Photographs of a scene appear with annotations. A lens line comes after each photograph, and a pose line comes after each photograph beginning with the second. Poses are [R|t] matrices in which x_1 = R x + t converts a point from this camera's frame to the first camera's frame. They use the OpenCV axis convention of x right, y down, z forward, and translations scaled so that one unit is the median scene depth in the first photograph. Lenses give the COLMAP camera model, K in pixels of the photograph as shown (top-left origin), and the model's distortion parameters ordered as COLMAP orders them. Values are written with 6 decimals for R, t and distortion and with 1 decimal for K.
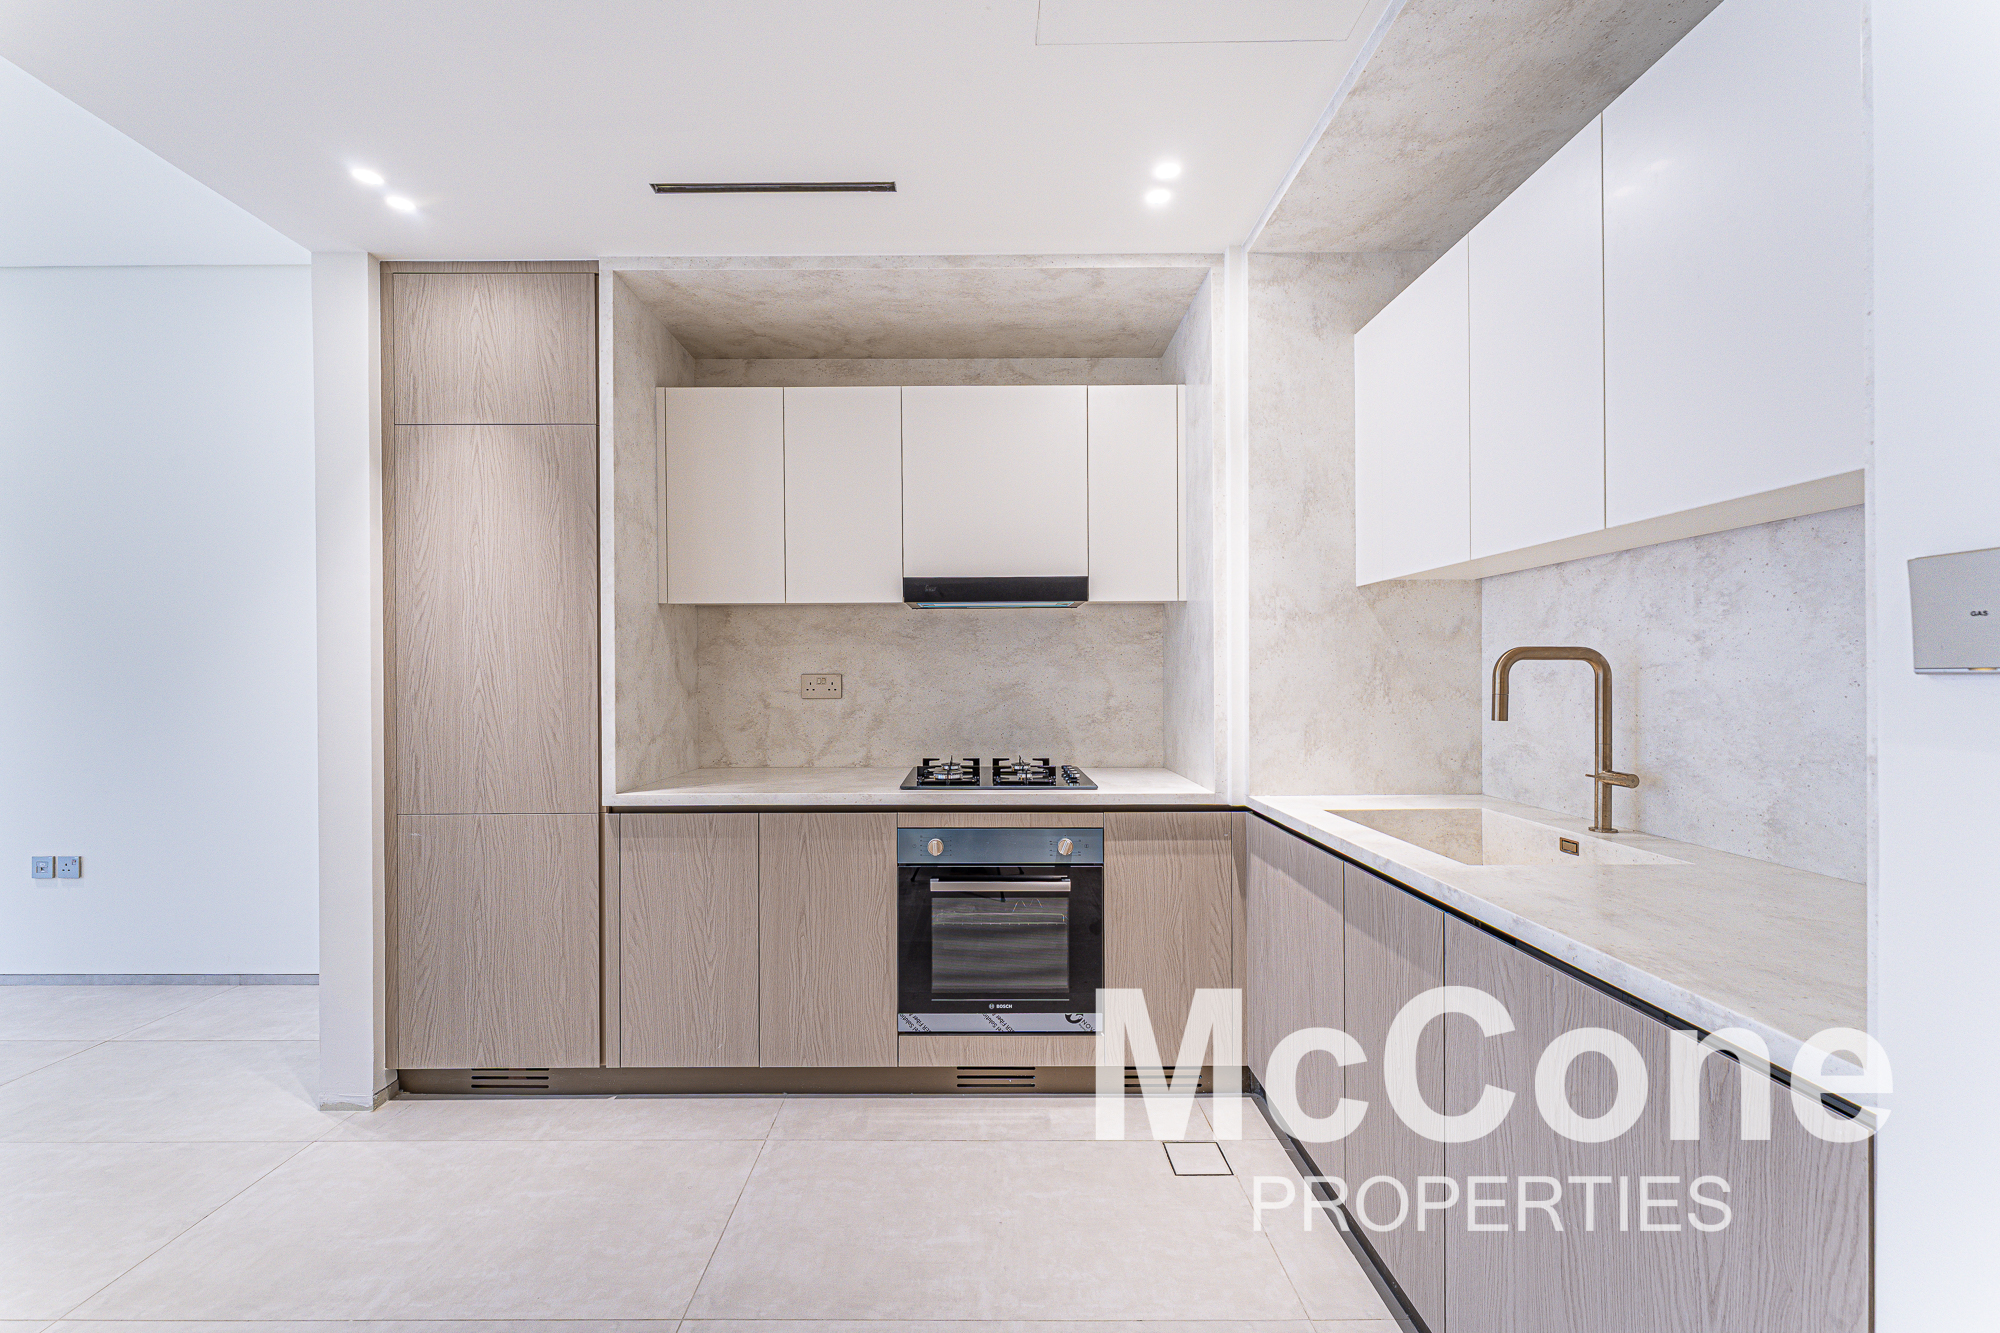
lens RADIAL K [[811.6, 0, 999.3], [0, 811.6, 677.7], [0, 0, 1]] dist [-0.000035, -0.000050]
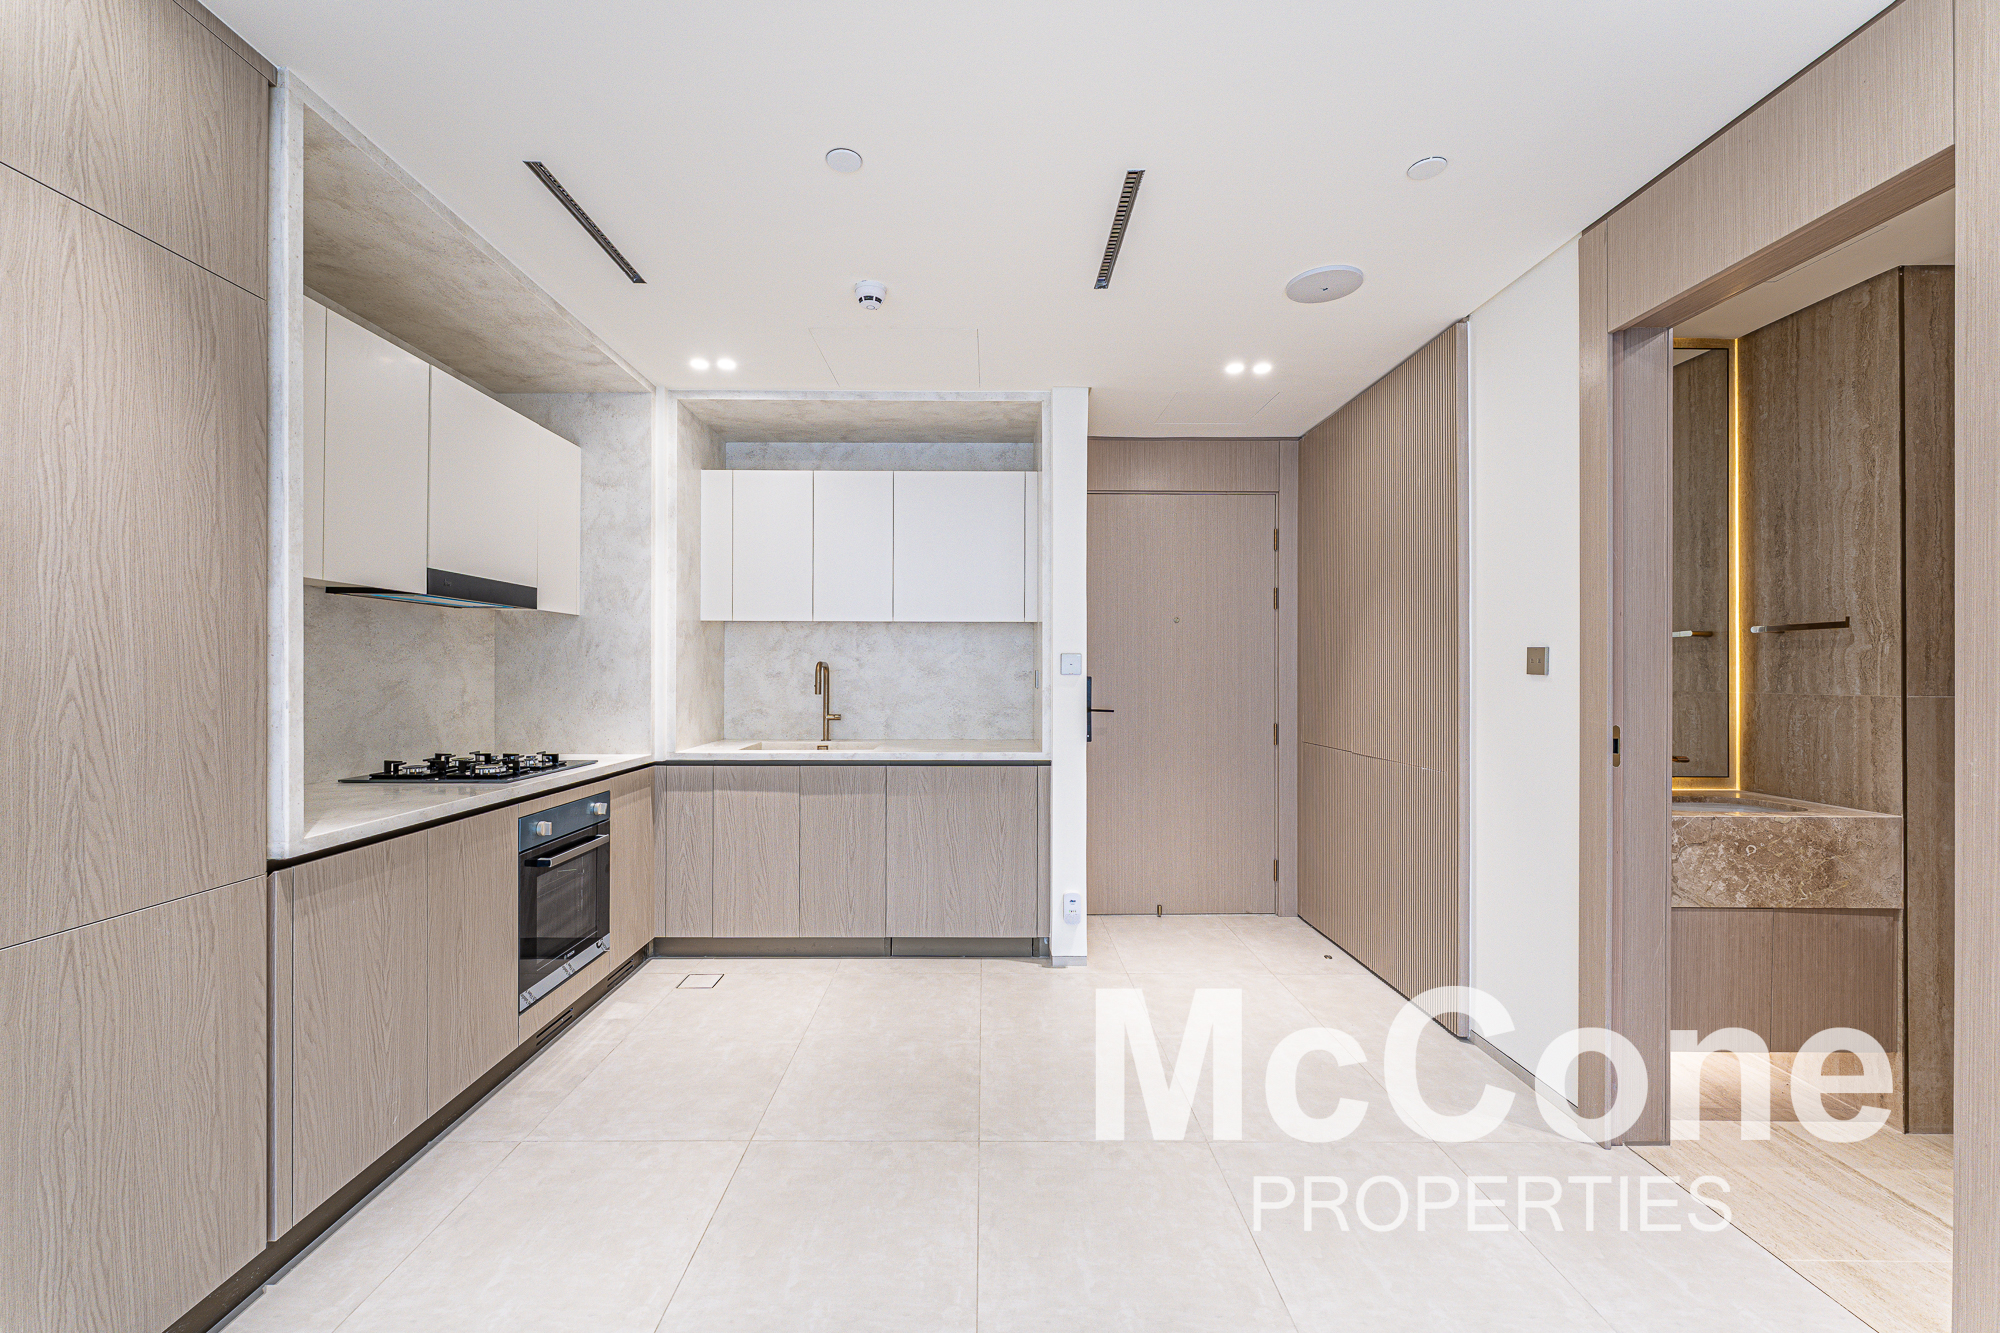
lens RADIAL K [[809.0, 0, 985.4], [0, 809.0, 669.0], [0, 0, 1]] dist [0.000949, -0.000008]
pose [[-0.000259, 0.008583, 0.999963, -1.174123], [-0.000567, 0.999963, -0.008583, 0.000978], [-1.000000, -0.000569, -0.000254, 0.398649]]
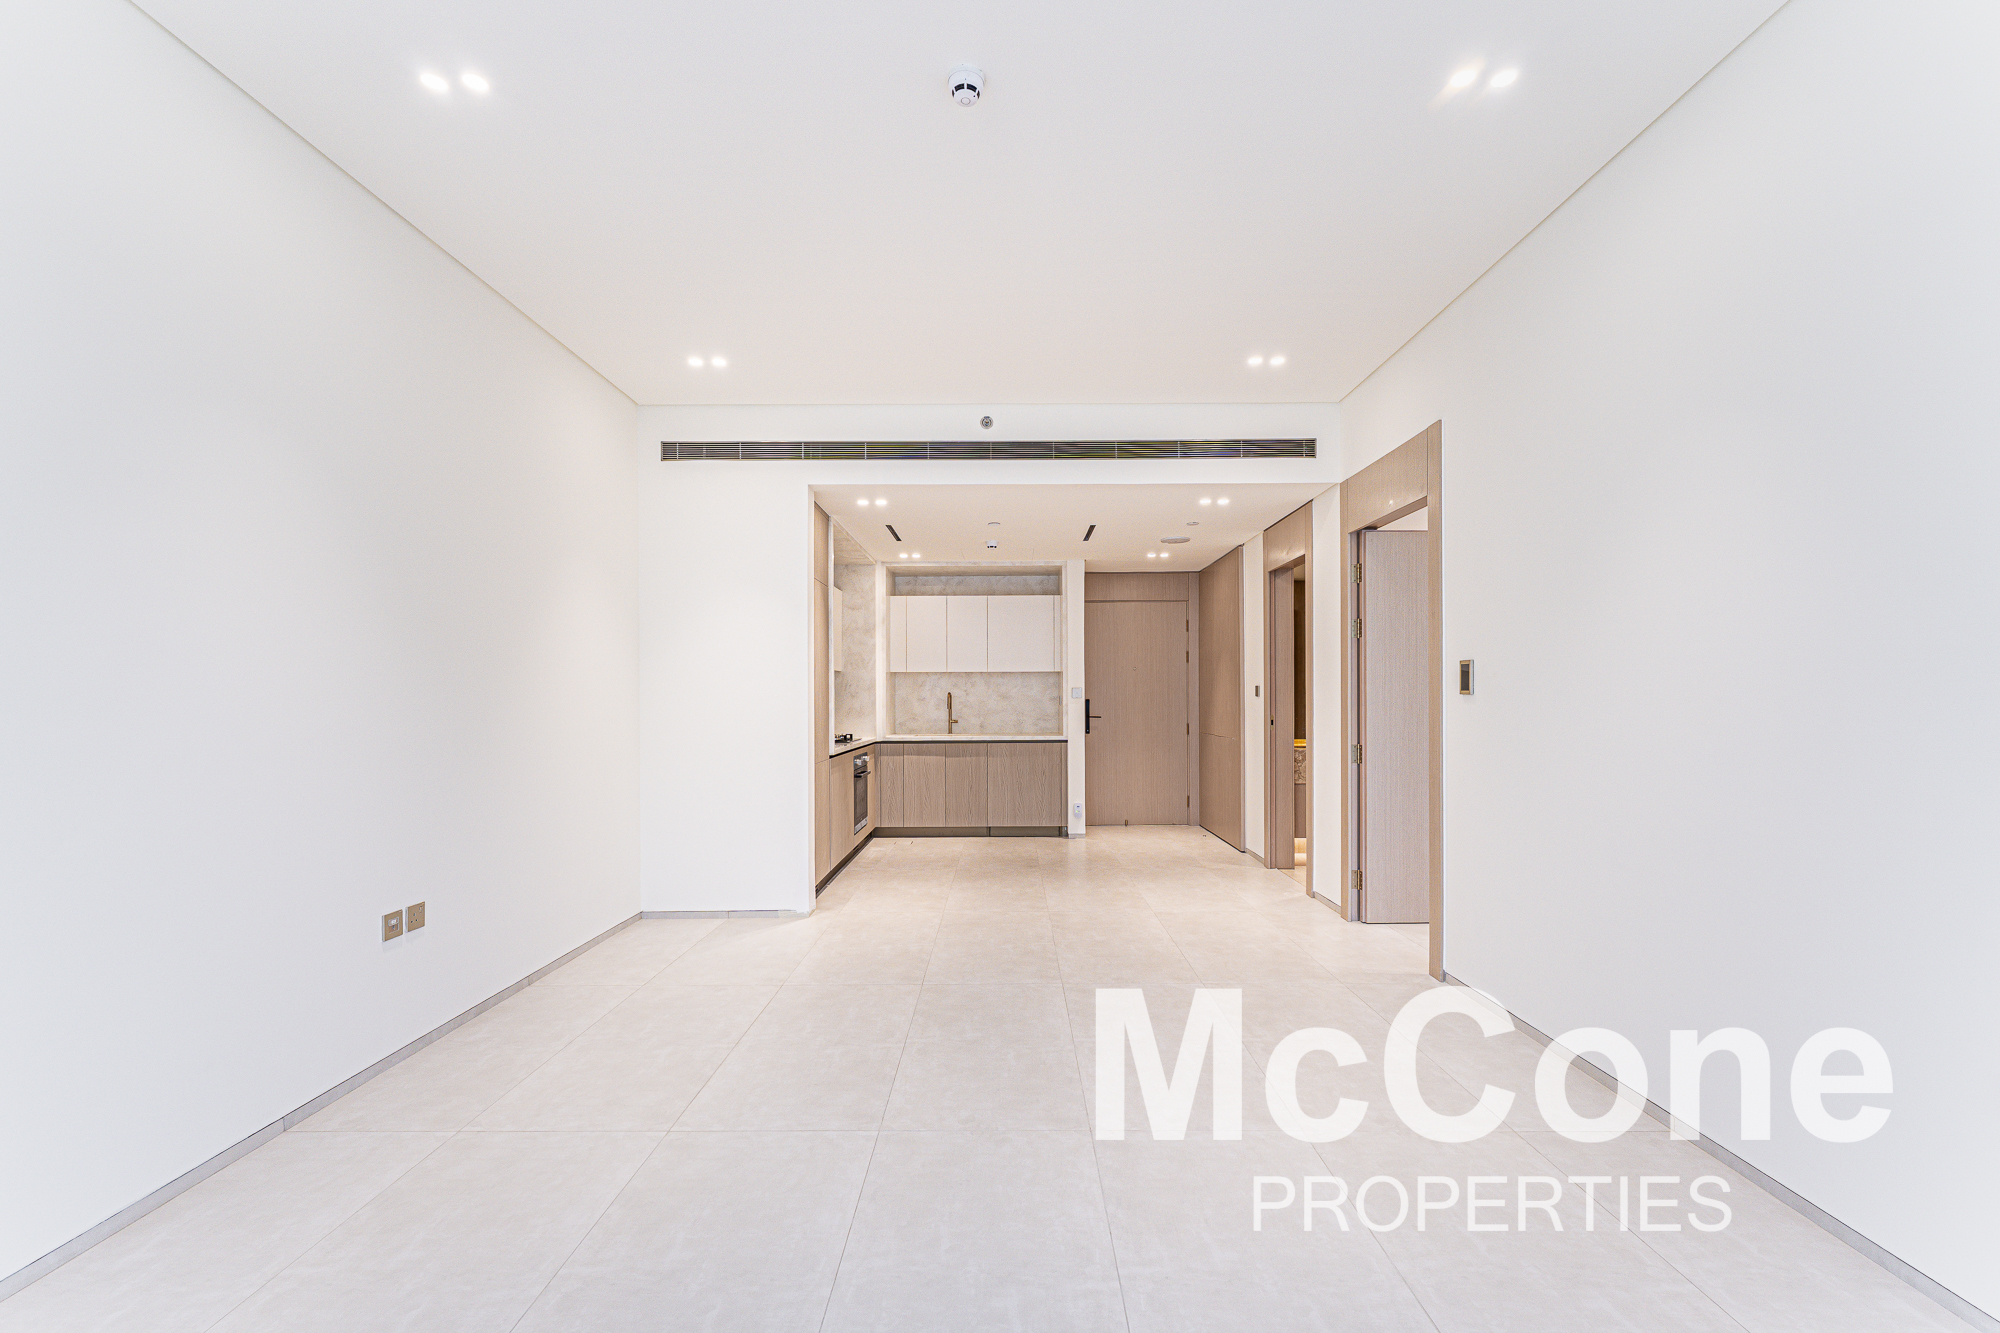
lens RADIAL K [[811.6, 0, 999.3], [0, 811.6, 677.7], [0, 0, 1]] dist [-0.000035, -0.000050]
pose [[0.012866, 0.028199, 0.999520, -2.751523], [0.004022, 0.999593, -0.028253, 0.006192], [-0.999909, 0.004383, 0.012748, 0.494795]]
